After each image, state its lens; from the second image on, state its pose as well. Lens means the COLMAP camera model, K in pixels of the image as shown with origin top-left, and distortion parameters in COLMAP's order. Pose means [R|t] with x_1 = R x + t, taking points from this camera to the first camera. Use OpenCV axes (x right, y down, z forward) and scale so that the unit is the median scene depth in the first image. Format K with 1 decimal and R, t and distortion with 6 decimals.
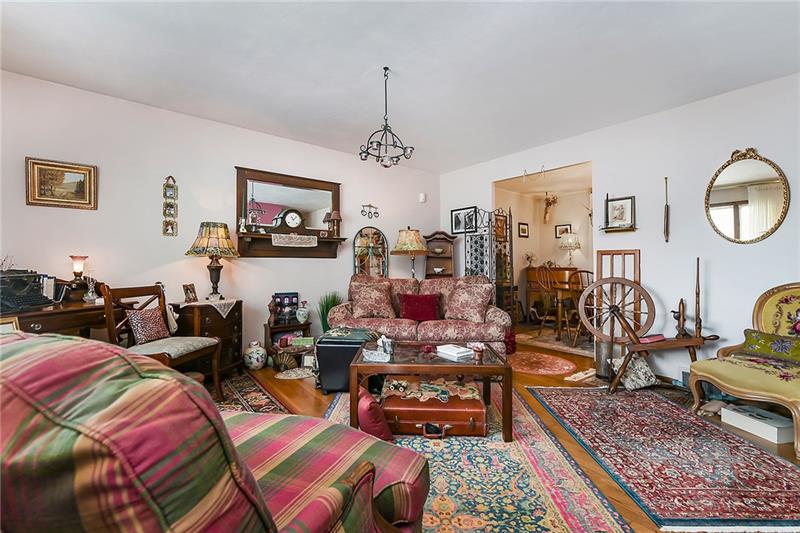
lens RADIAL K [[336.3, 0, 405.0], [0, 336.3, 262.3], [0, 0, 1]] dist [-0.000597, 0.000294]
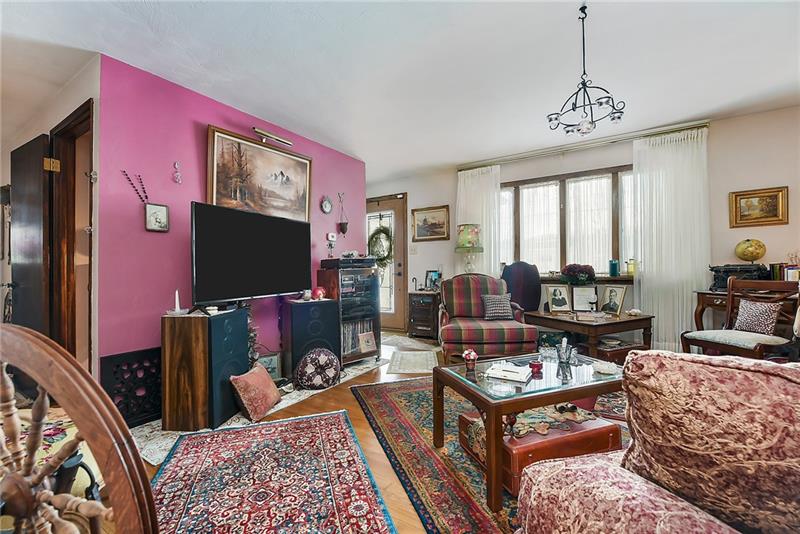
lens RADIAL K [[336.3, 0, 399.8], [0, 336.3, 267.6], [0, 0, 1]] dist [-0.000597, 0.000294]
pose [[-0.934375, 0.010676, -0.356130, 0.438005], [0.017969, 0.999691, -0.017177, 0.021101], [0.355837, -0.022449, -0.934278, 1.100827]]
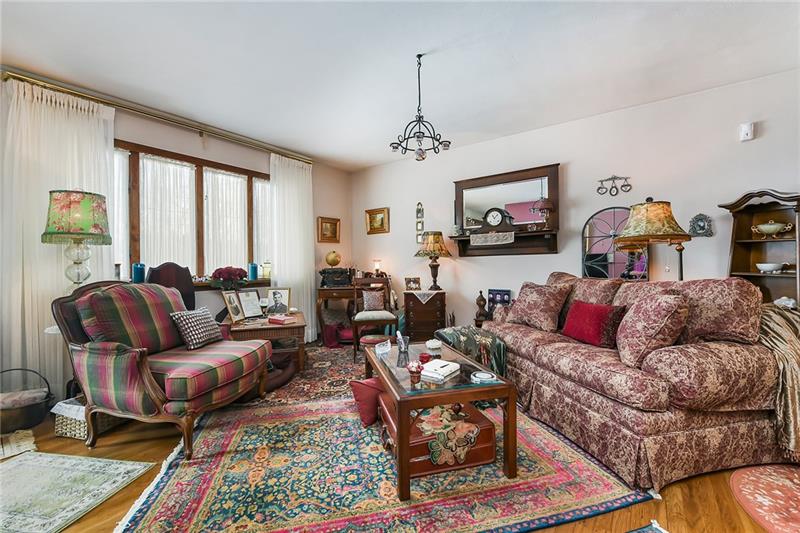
lens RADIAL K [[336.3, 0, 404.0], [0, 336.3, 267.4], [0, 0, 1]] dist [-0.000597, 0.000294]
pose [[0.278390, -0.000468, -0.960468, 0.598161], [0.024363, 0.999682, 0.006574, 0.009411], [0.960159, -0.025230, 0.278313, 0.473305]]
